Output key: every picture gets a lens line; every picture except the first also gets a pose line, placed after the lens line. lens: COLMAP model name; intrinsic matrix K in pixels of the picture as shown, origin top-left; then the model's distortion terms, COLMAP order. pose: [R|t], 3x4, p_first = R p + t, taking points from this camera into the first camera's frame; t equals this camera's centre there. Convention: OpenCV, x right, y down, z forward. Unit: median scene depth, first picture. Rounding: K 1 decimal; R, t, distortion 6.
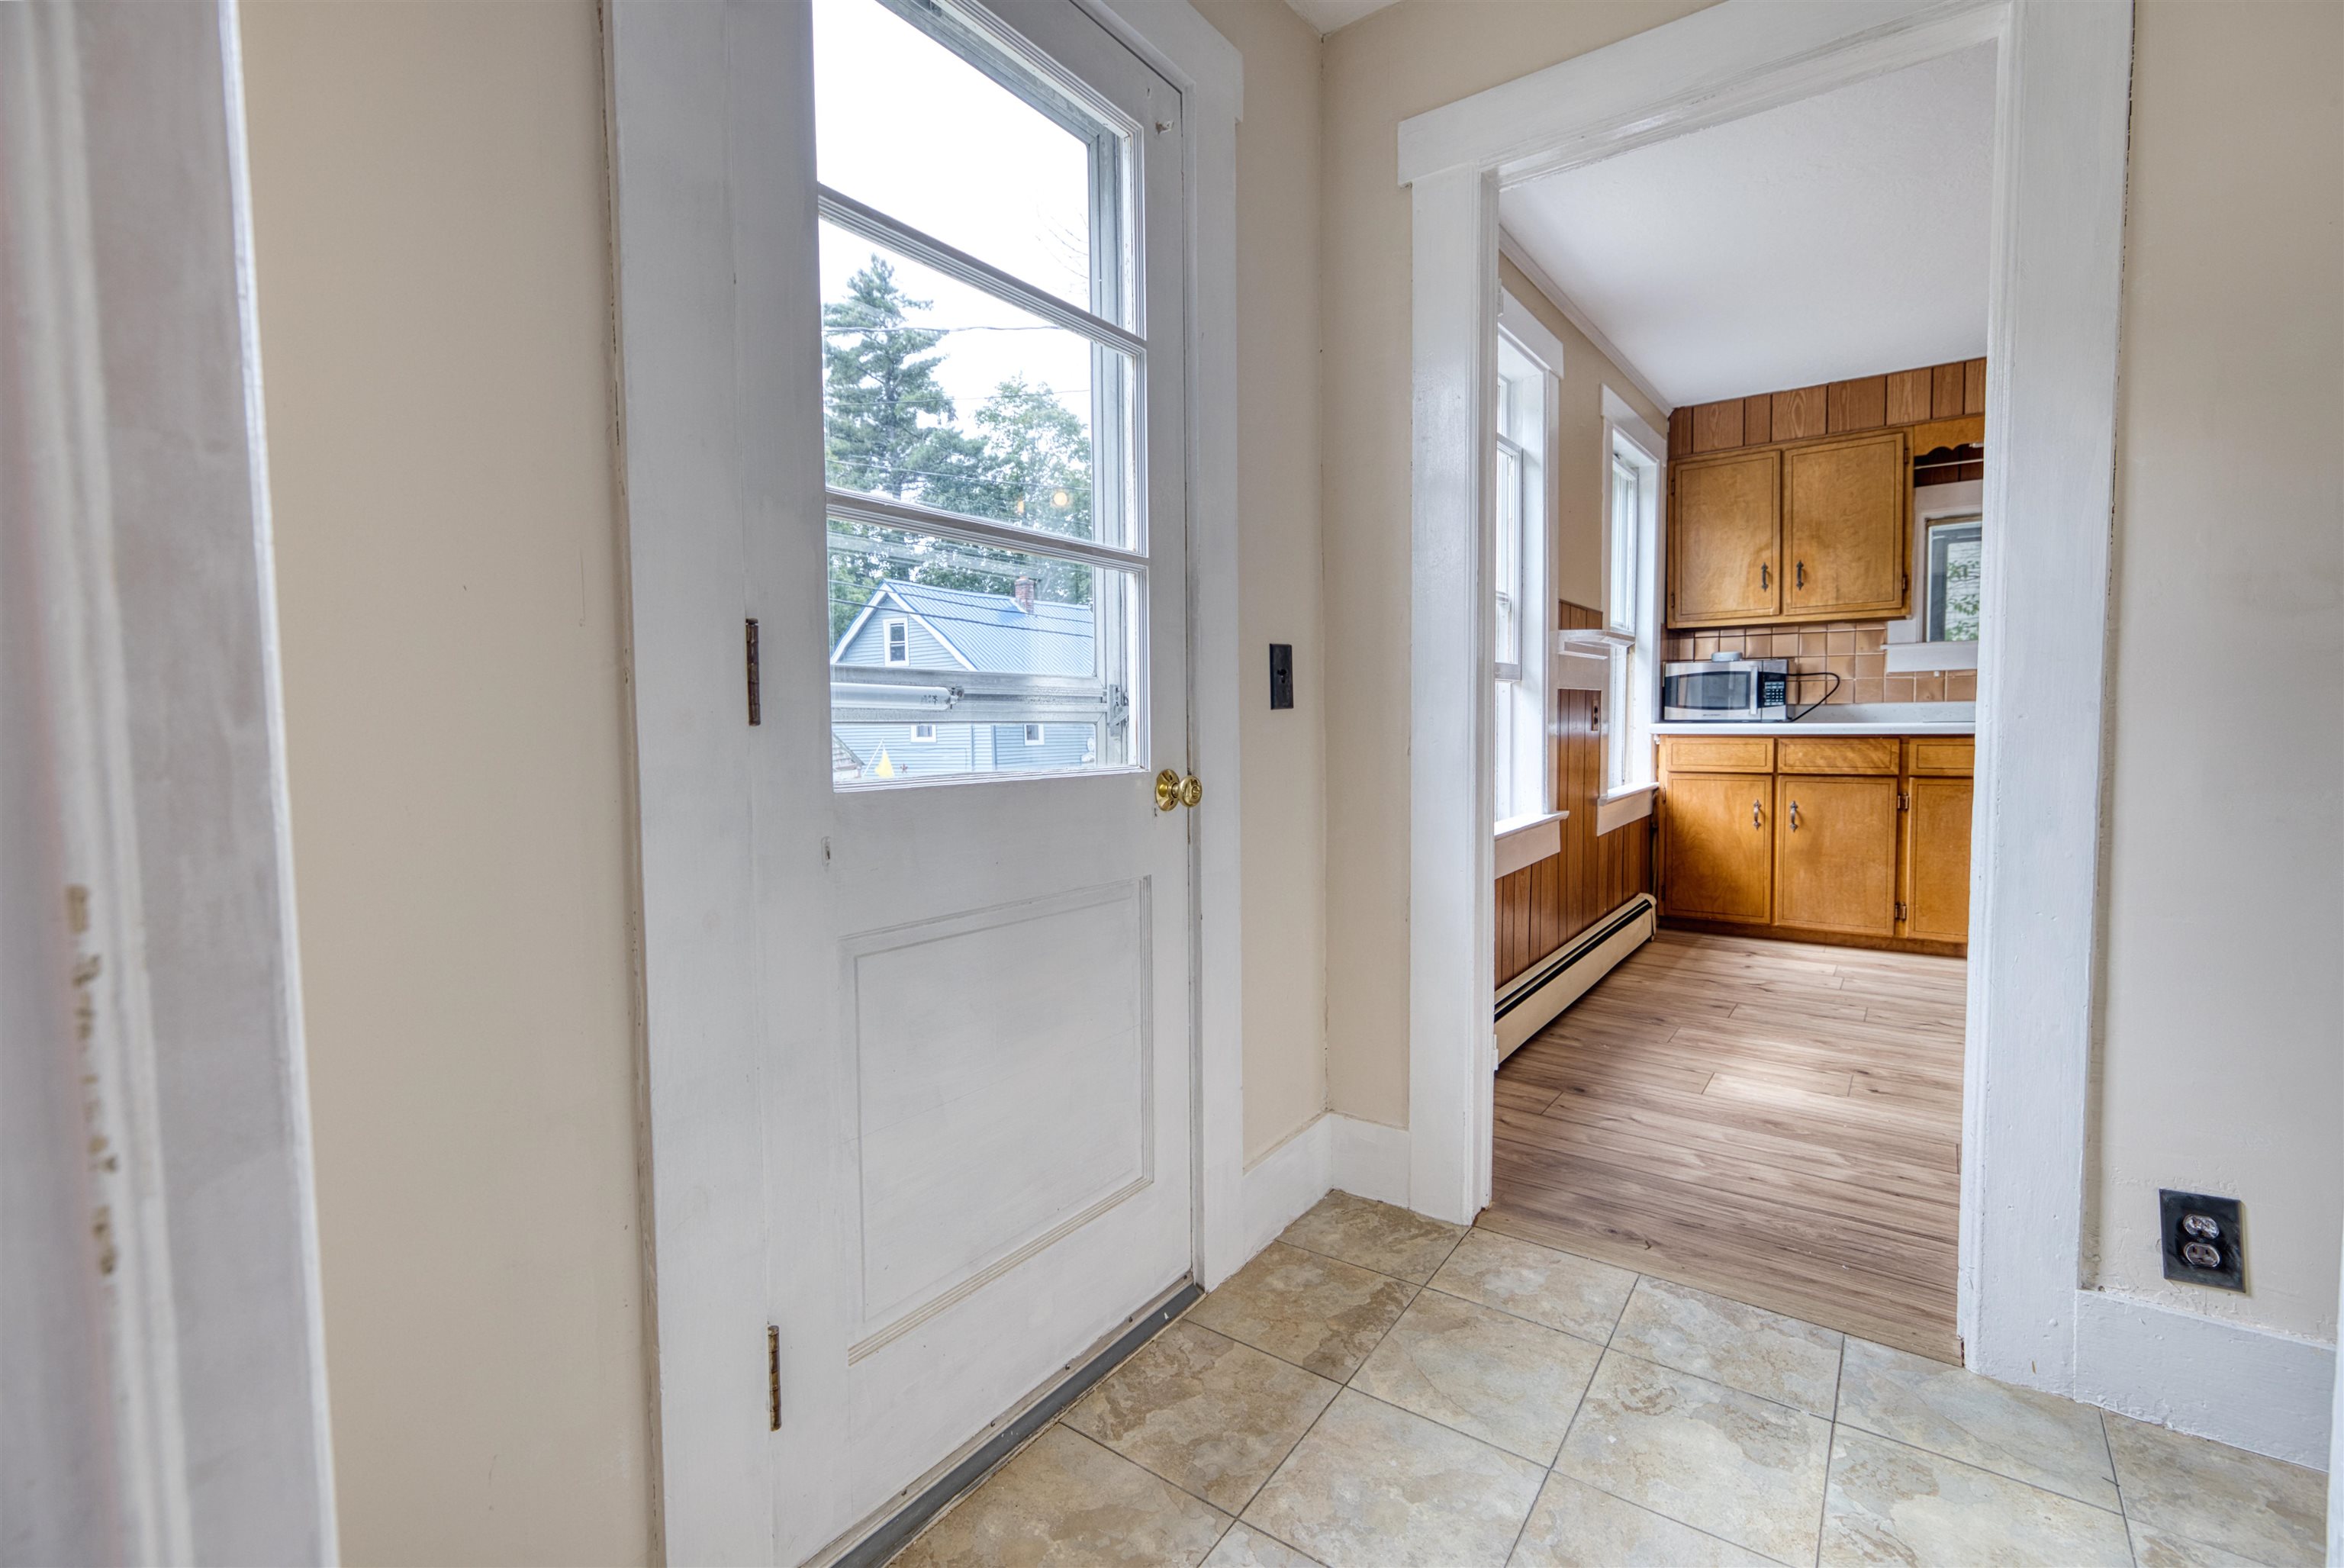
lens RADIAL K [[1032.2, 0, 1181.8], [0, 1032.2, 772.5], [0, 0, 1]] dist [-0.001041, 0.000136]
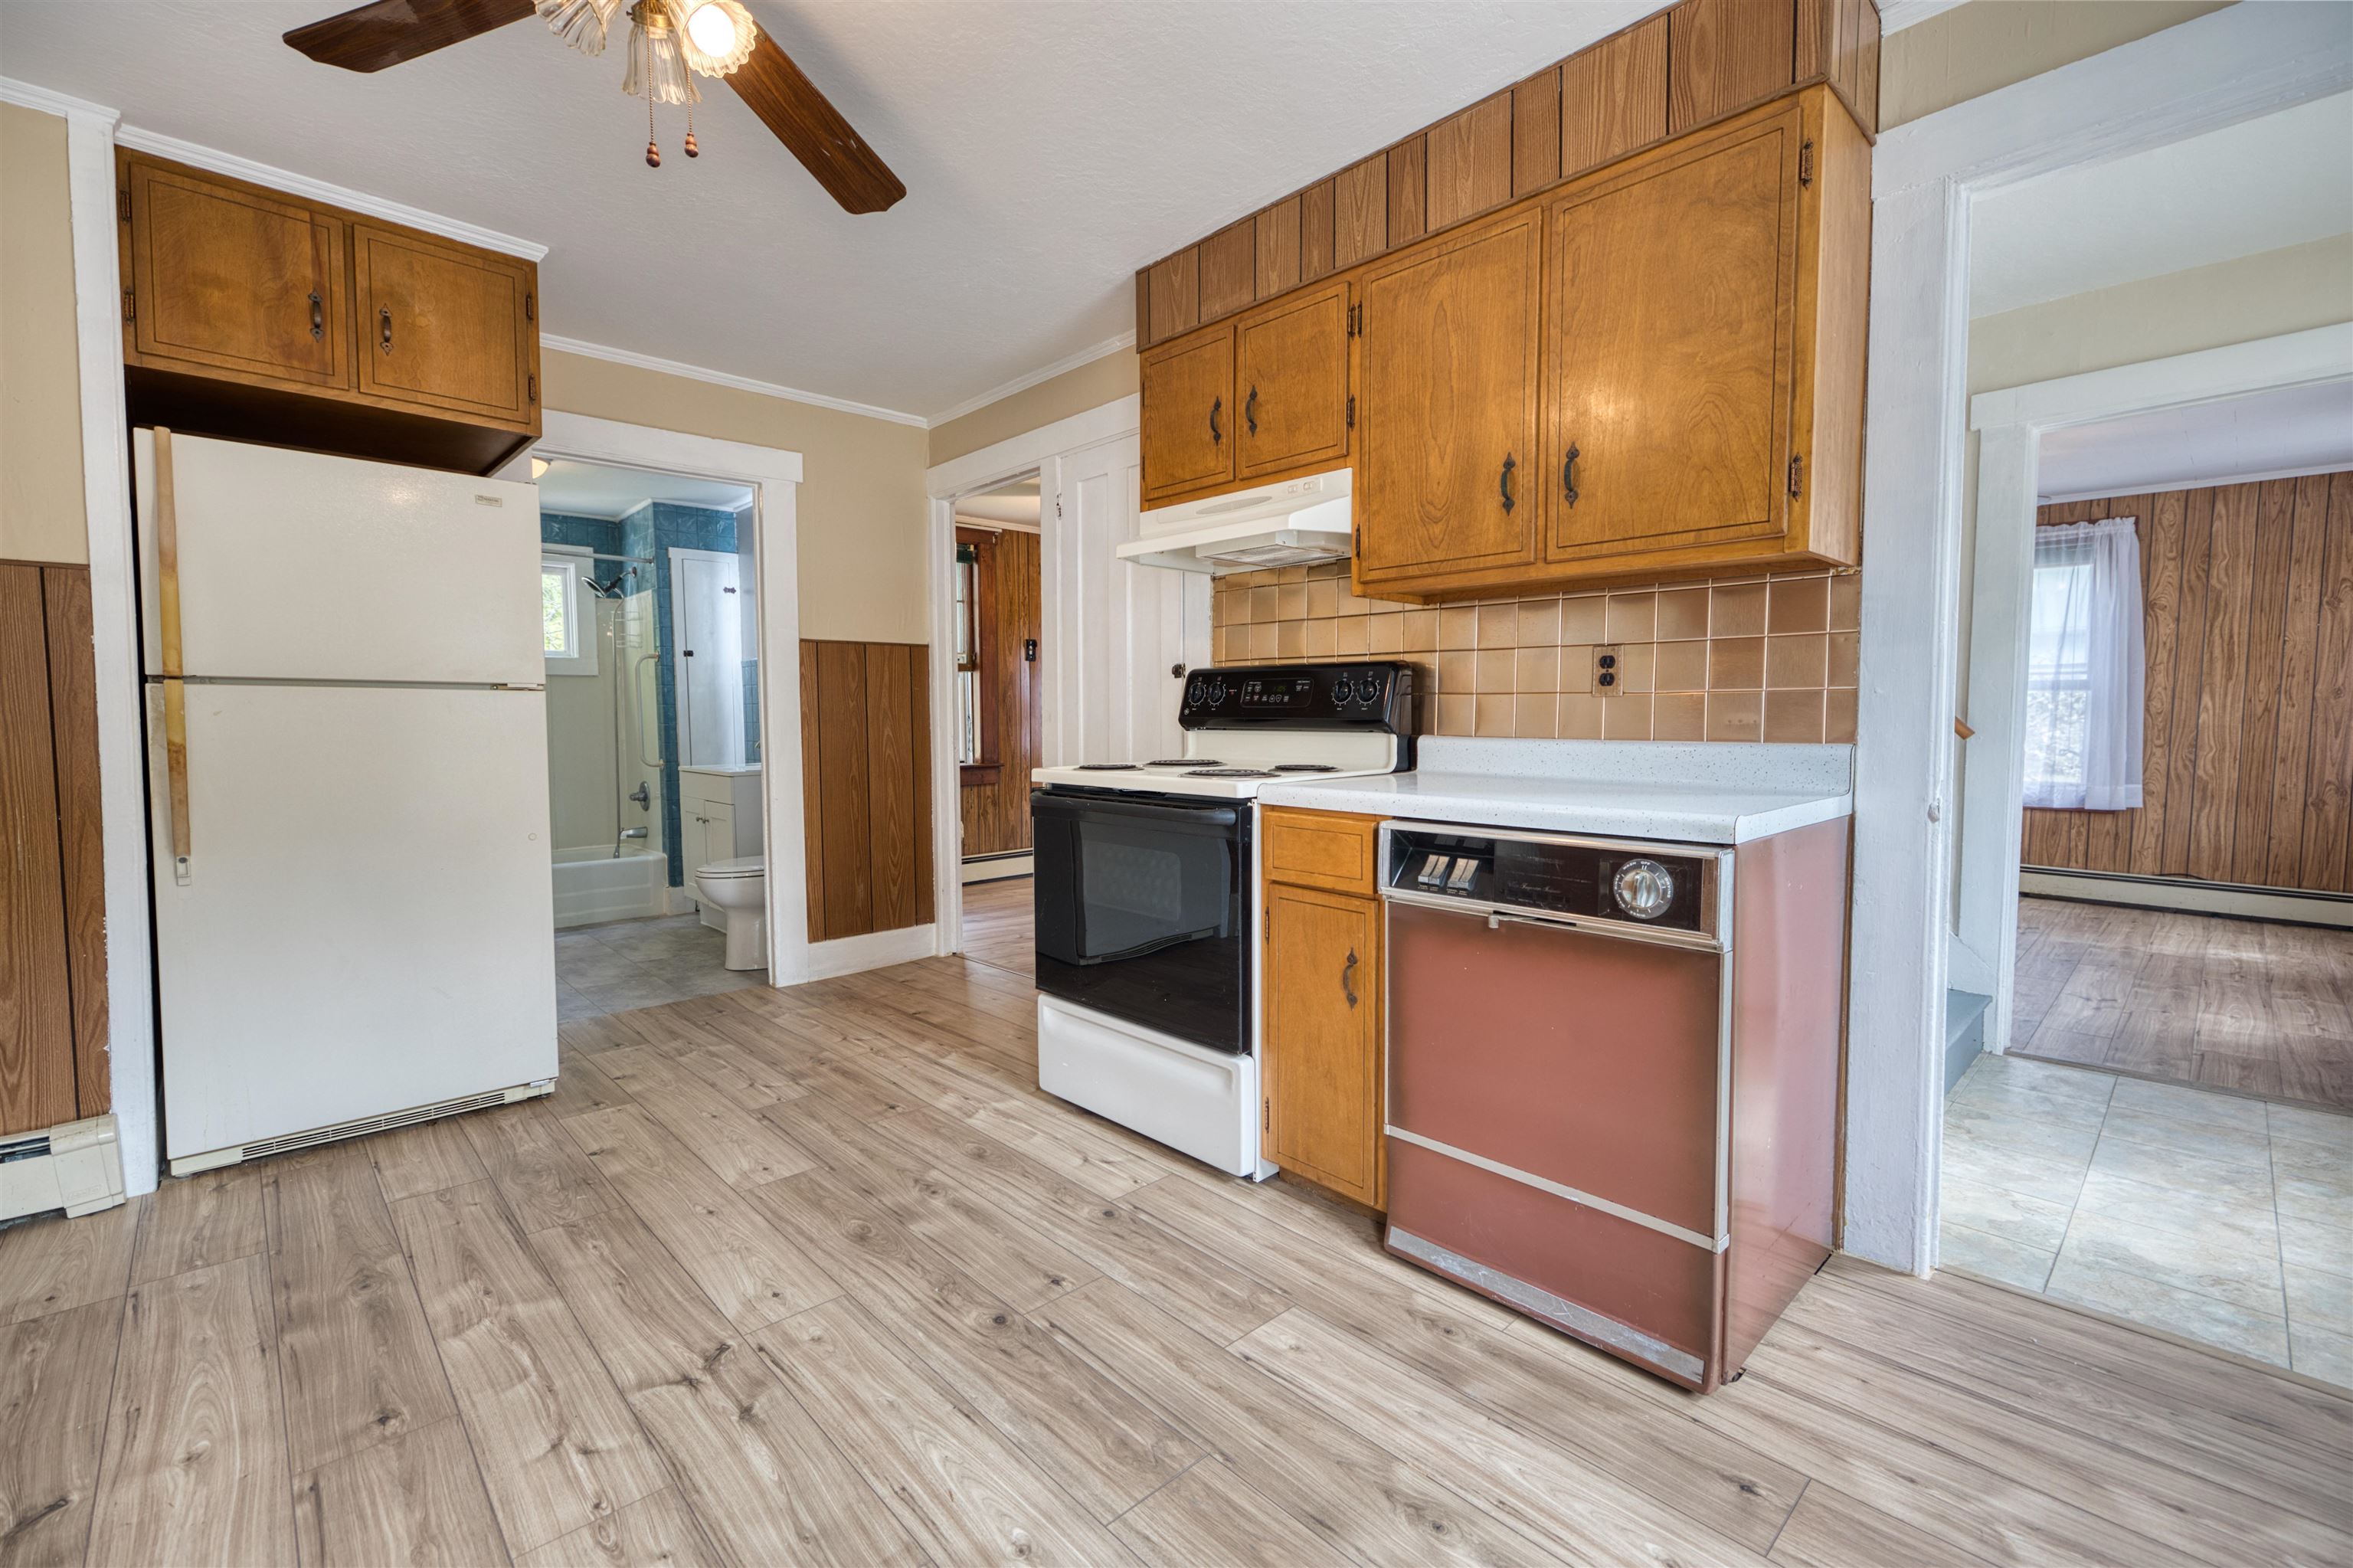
lens RADIAL K [[1012.9, 0, 1184.2], [0, 1012.9, 773.4], [0, 0, 1]] dist [0.000905, 0.000284]
pose [[-0.983502, 0.007051, 0.180760, 0.527680], [0.026289, 0.994203, 0.104253, -0.065178], [-0.178977, 0.107285, -0.977986, 0.849822]]
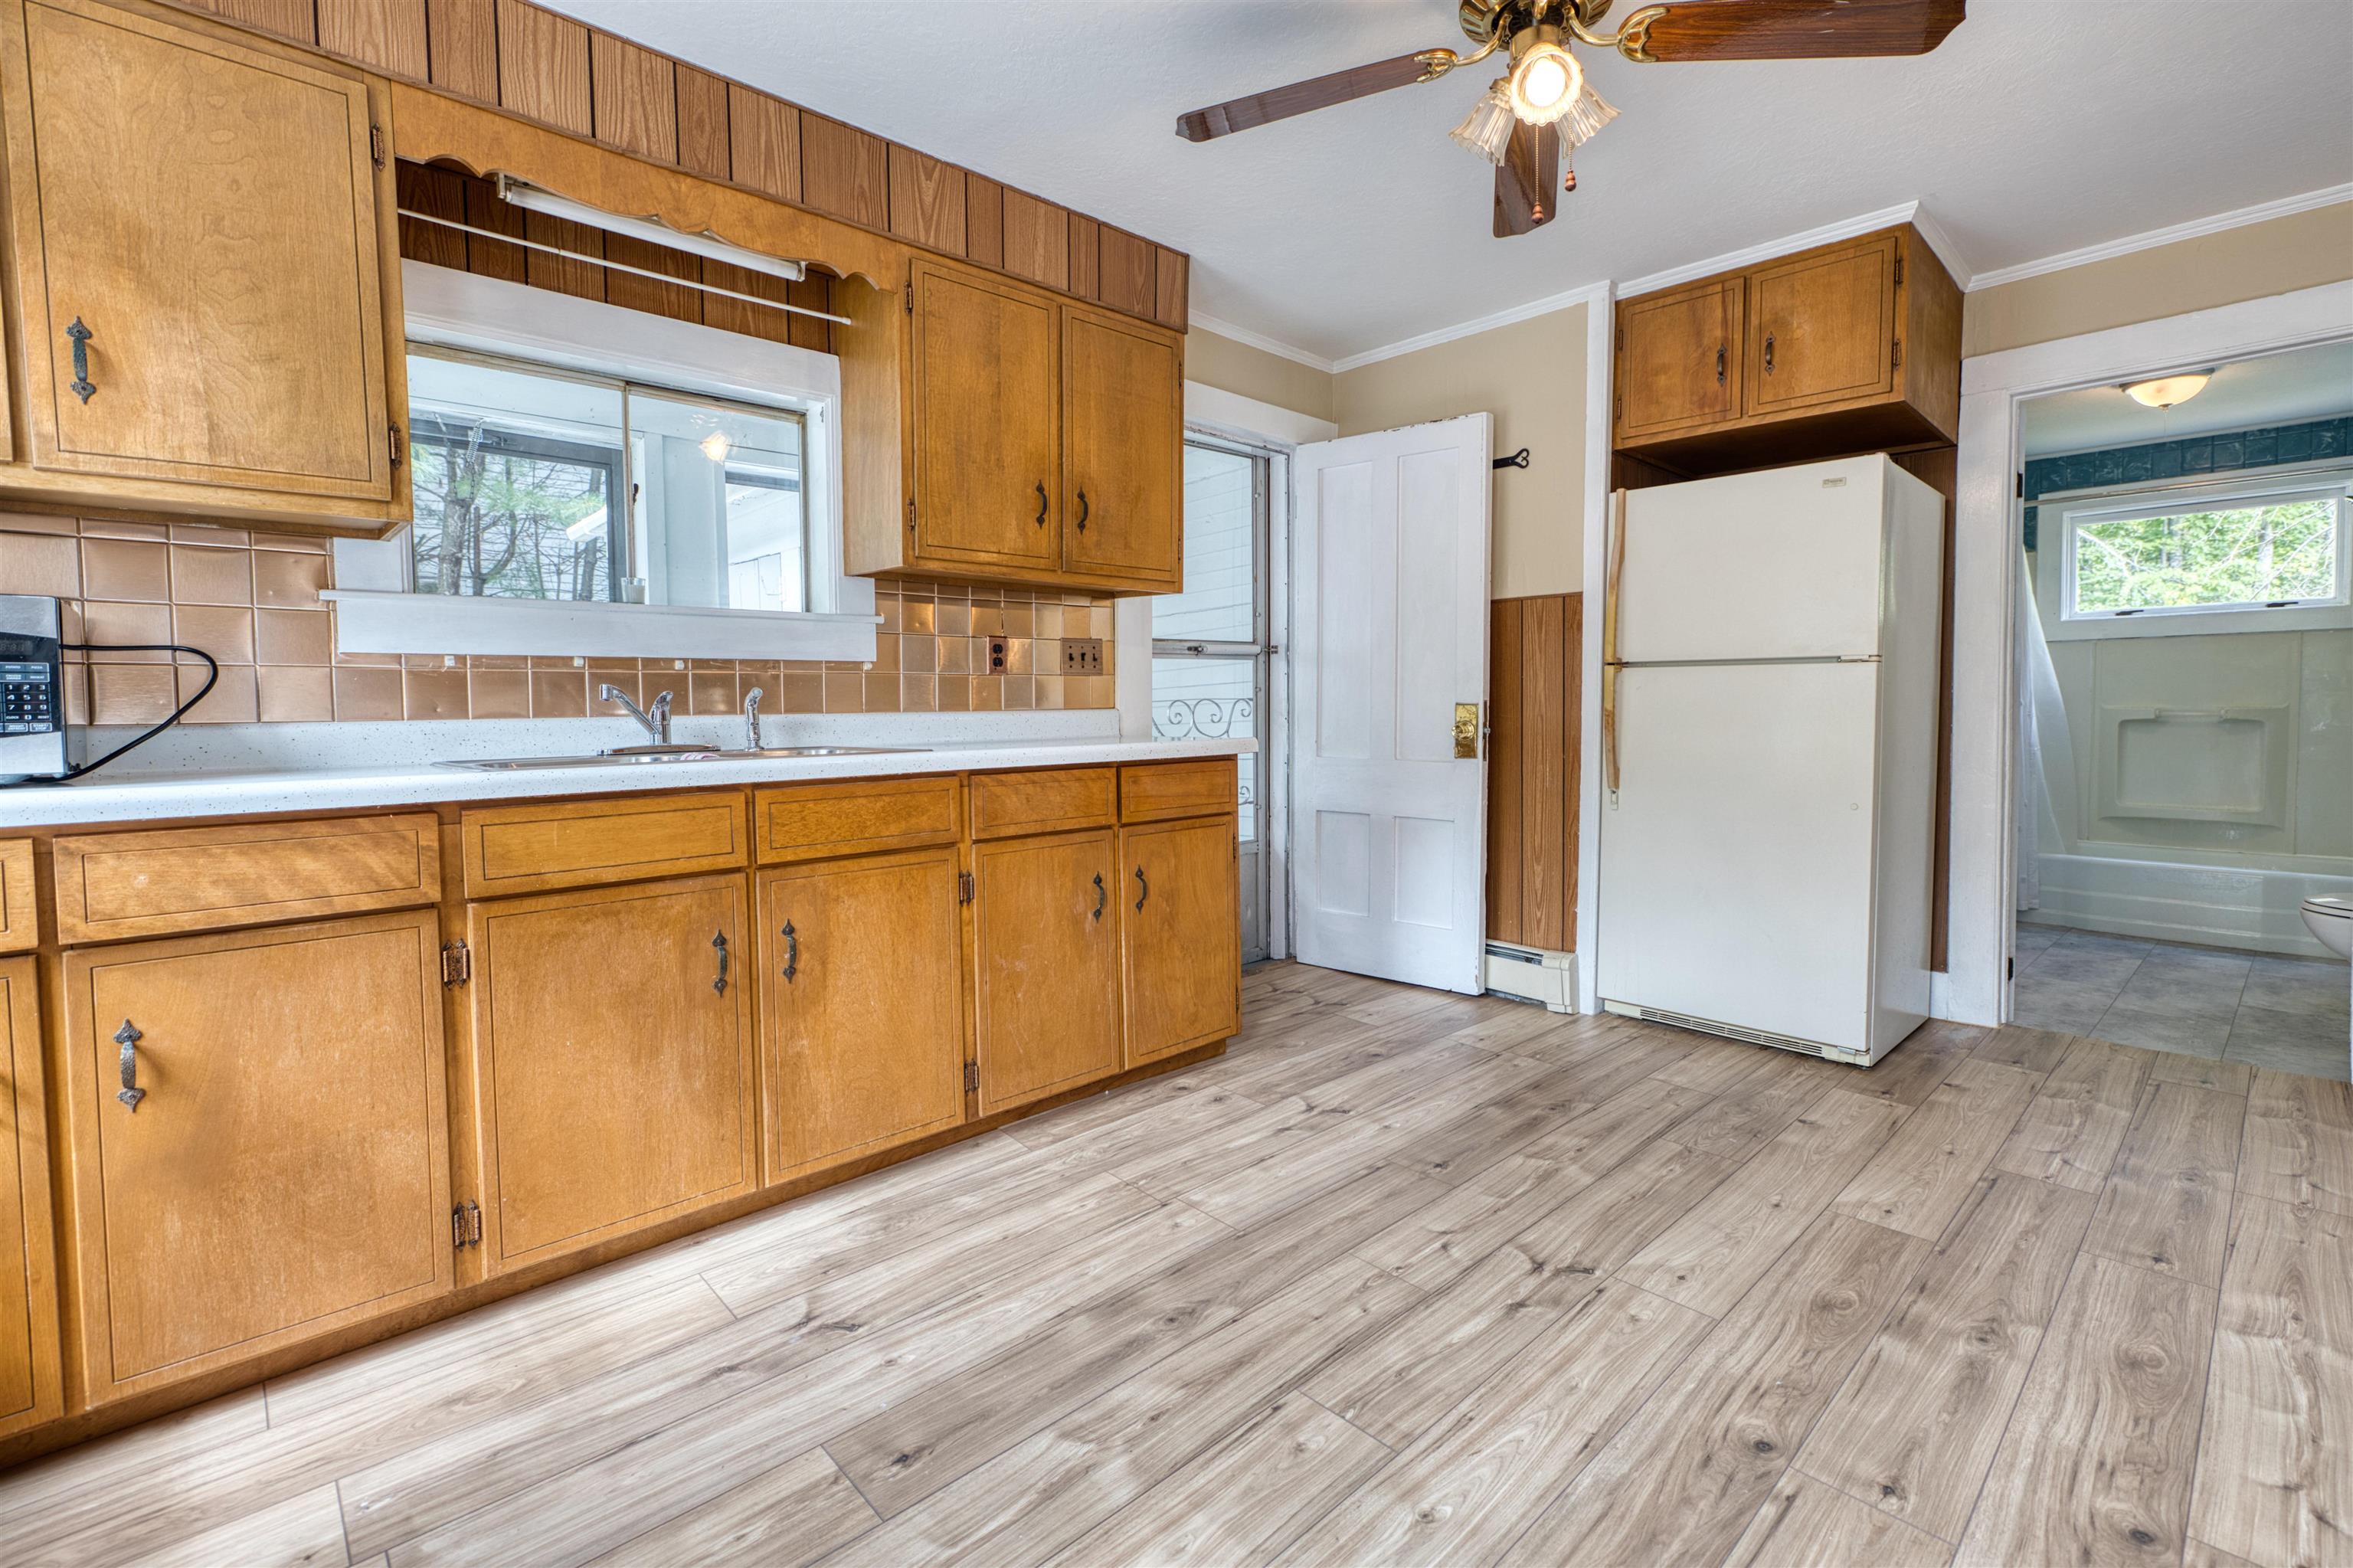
lens RADIAL K [[1052.3, 0, 1214.0], [0, 1052.3, 749.2], [0, 0, 1]] dist [0.001823, 0.001028]
pose [[0.173281, -0.032528, 0.984335, 0.318256], [0.060352, 0.997927, 0.022353, -0.045821], [-0.983021, 0.055533, 0.174885, 0.584995]]
